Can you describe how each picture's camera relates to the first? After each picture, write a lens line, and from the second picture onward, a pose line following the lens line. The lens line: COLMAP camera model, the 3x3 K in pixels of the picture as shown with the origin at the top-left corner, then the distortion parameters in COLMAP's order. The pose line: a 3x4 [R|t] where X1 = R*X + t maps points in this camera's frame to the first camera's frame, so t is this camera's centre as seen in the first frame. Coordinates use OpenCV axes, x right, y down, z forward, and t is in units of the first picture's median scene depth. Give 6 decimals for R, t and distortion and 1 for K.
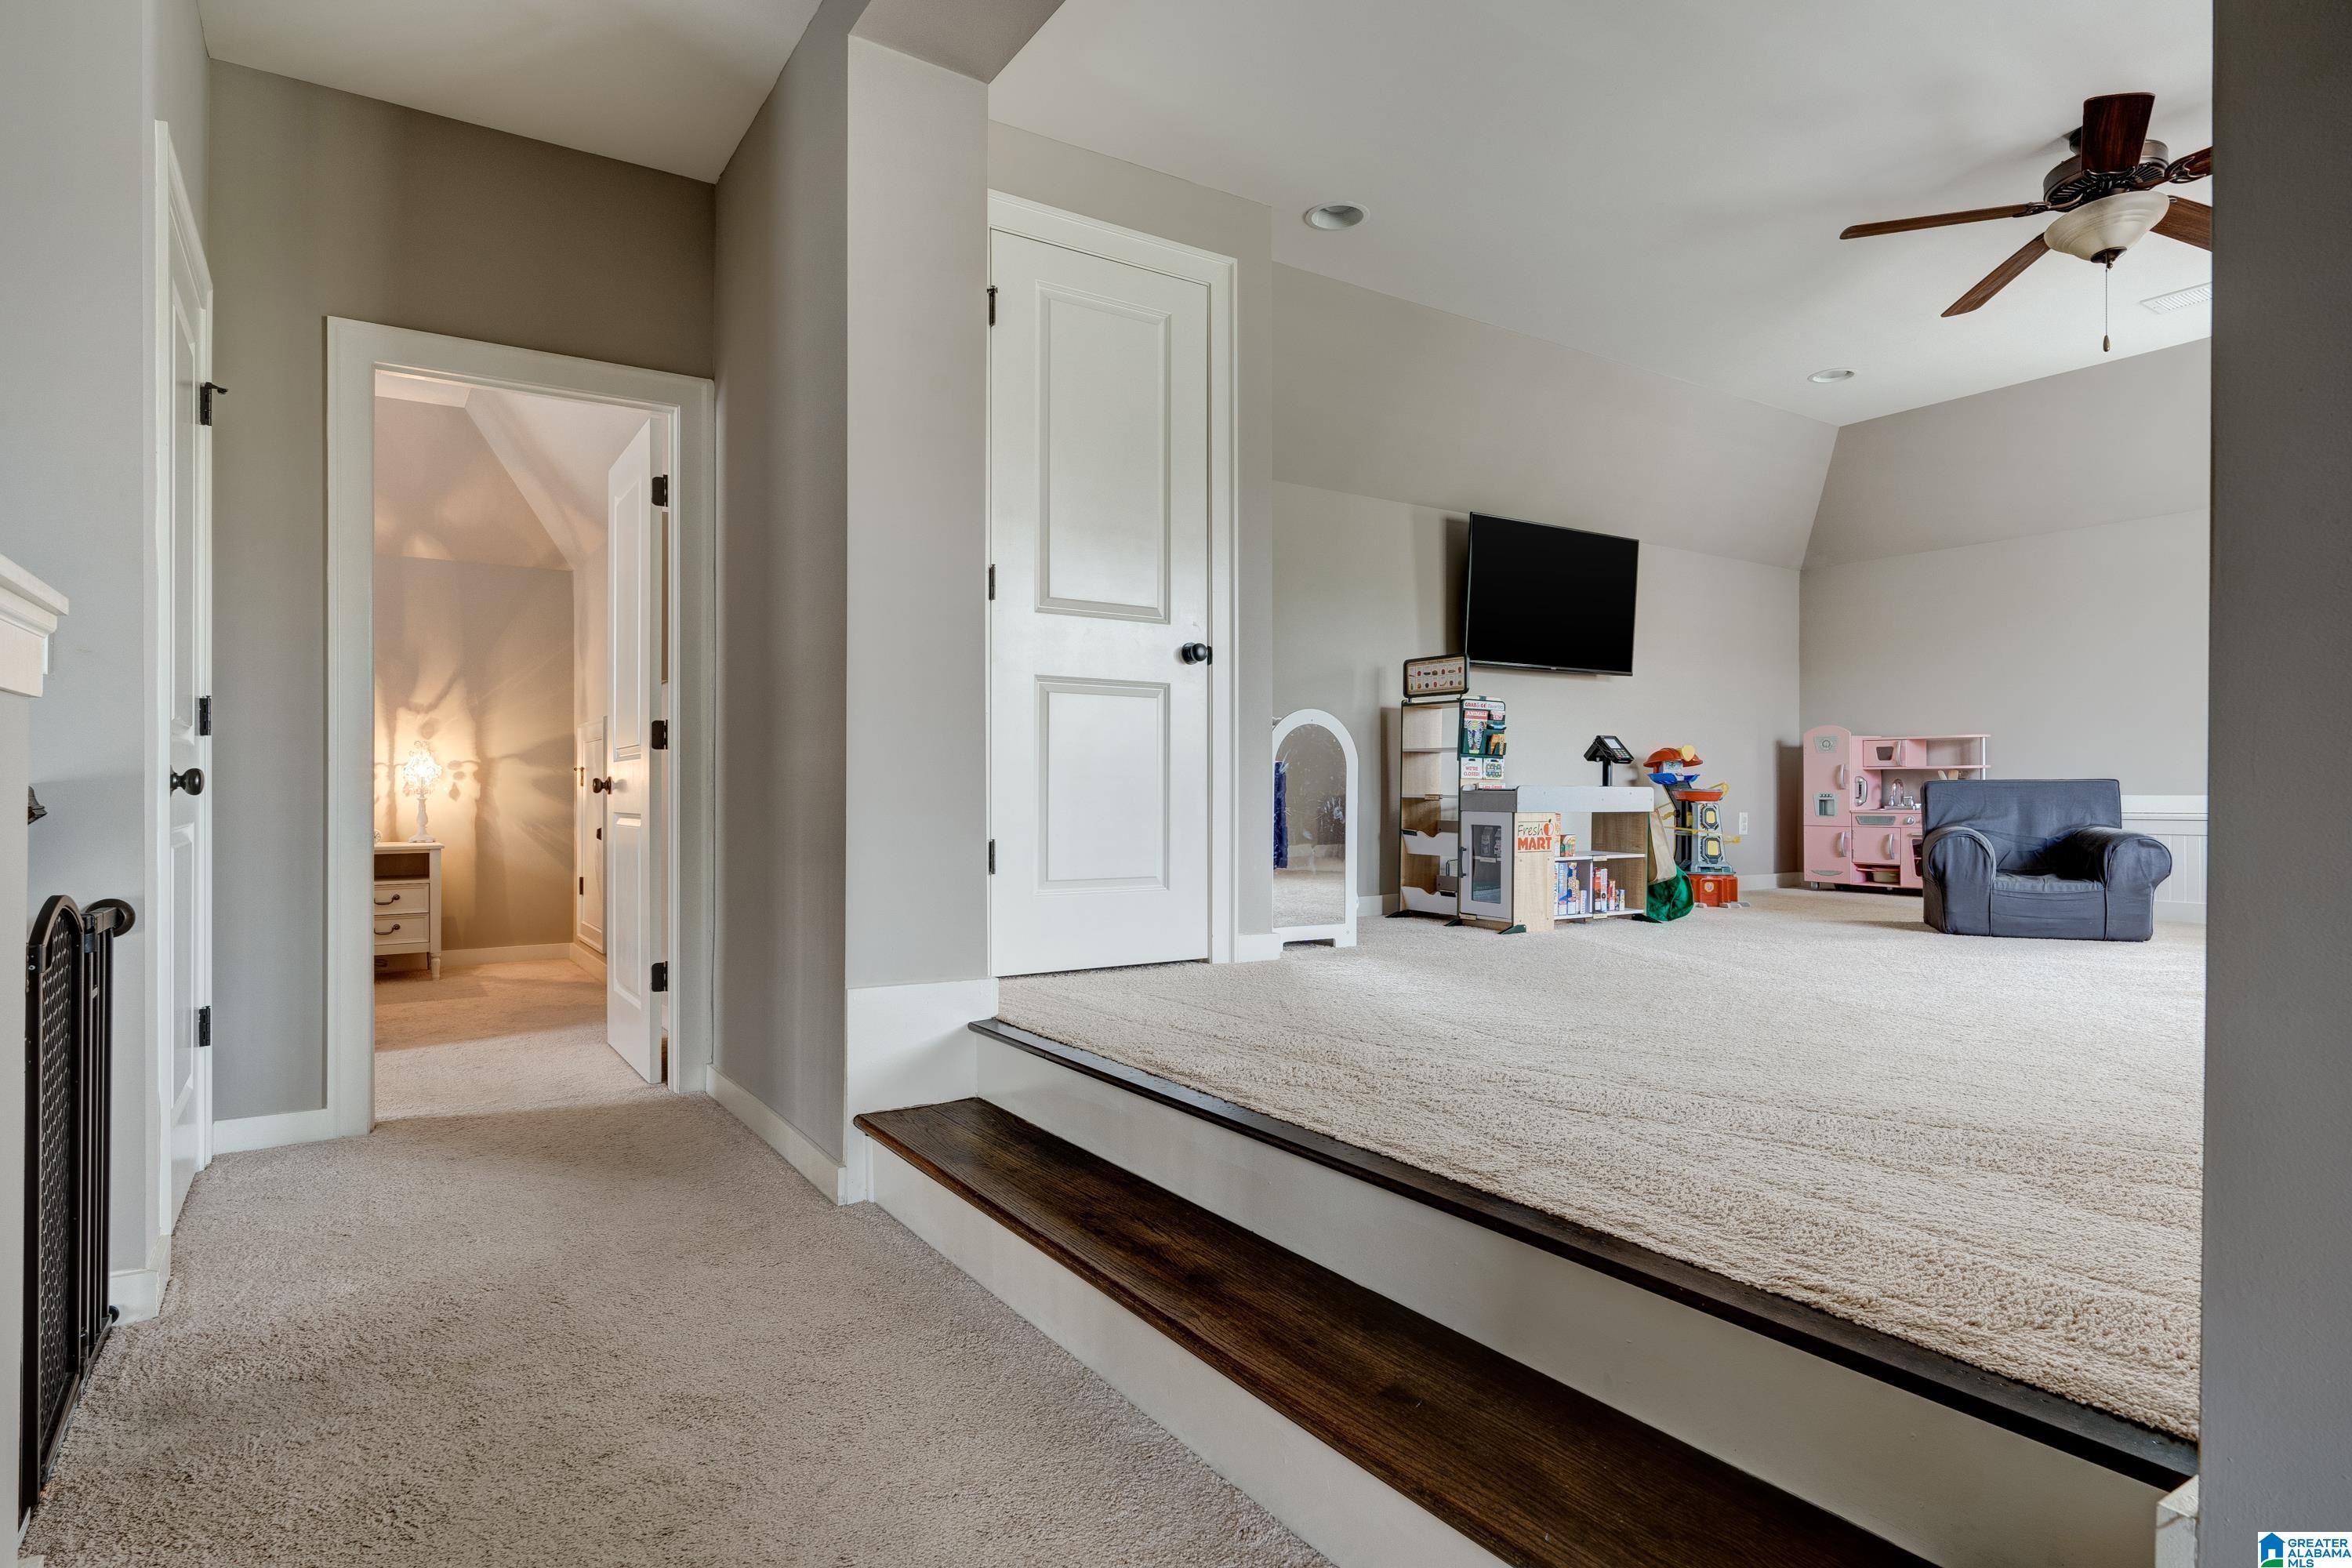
lens RADIAL K [[1262.5, 0, 1176.0], [0, 1262.5, 784.0], [0, 0, 1]] dist [-0.001288, -0.000254]
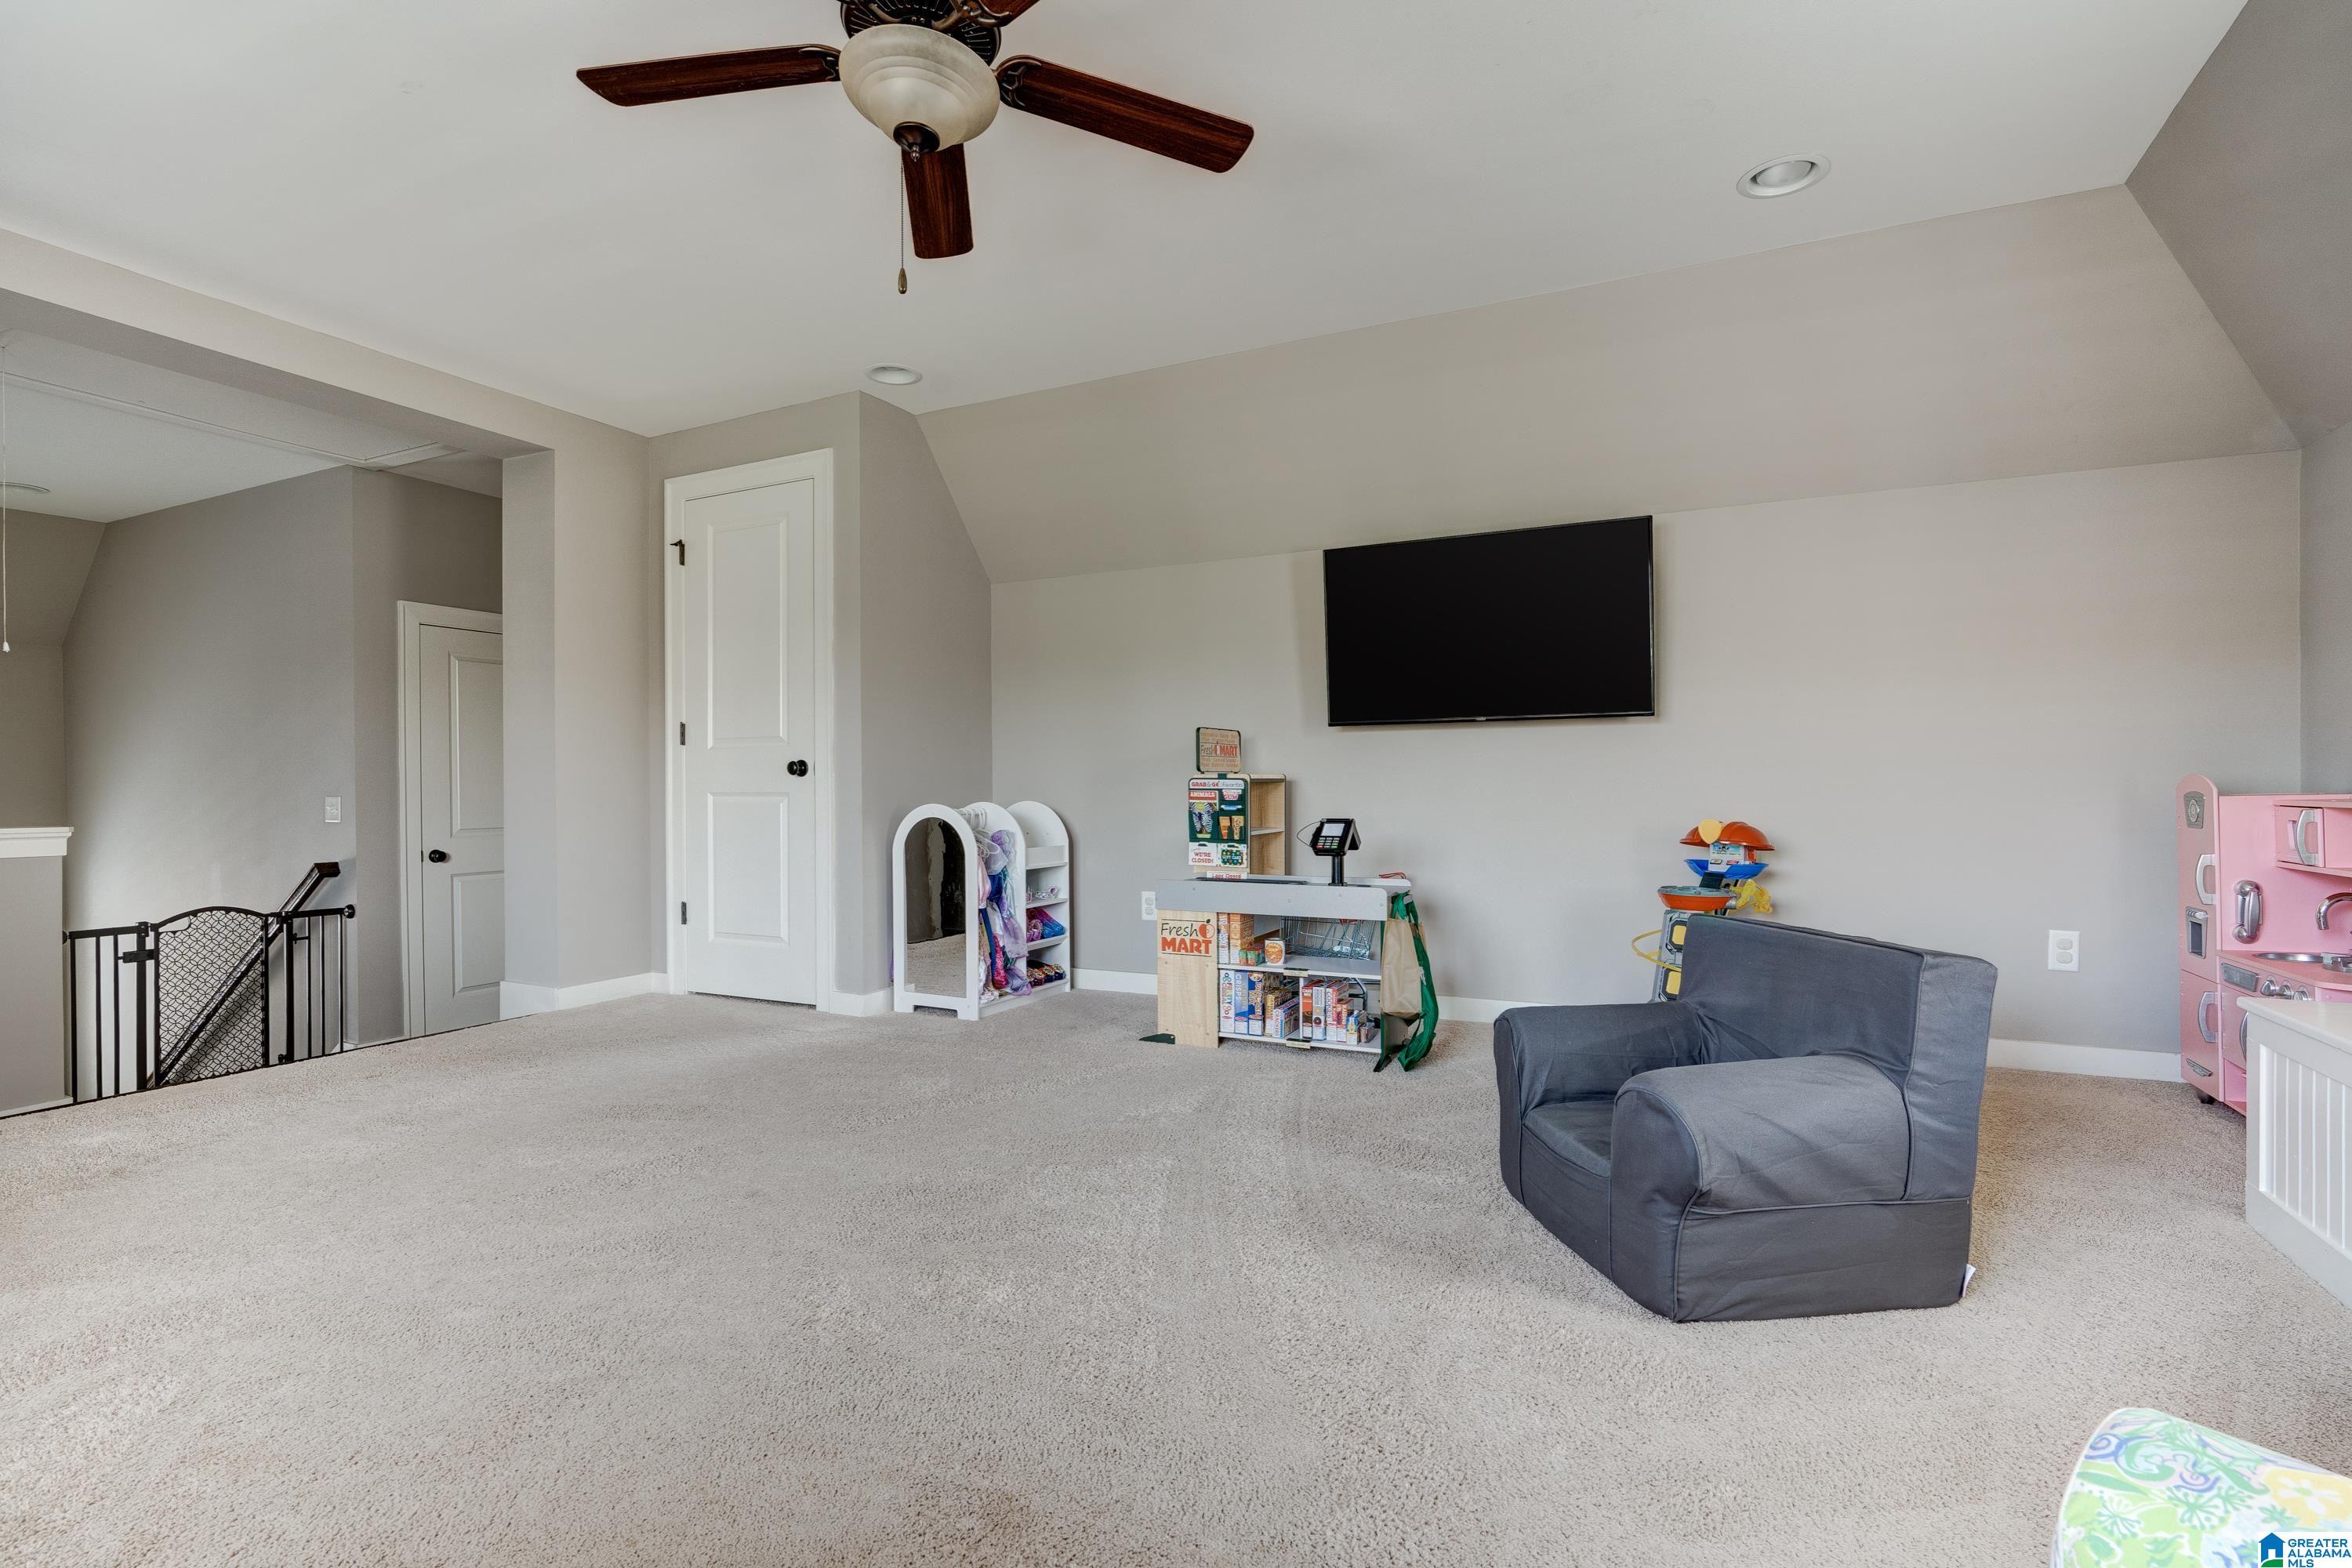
lens RADIAL K [[1092.2, 0, 1176.0], [0, 1092.2, 784.0], [0, 0, 1]] dist [-0.000868, 0.000453]
pose [[0.506552, -0.008214, -0.862170, 0.935927], [0.013992, 0.999901, -0.001306, -0.064543], [0.862096, -0.011402, 0.506617, 0.606487]]
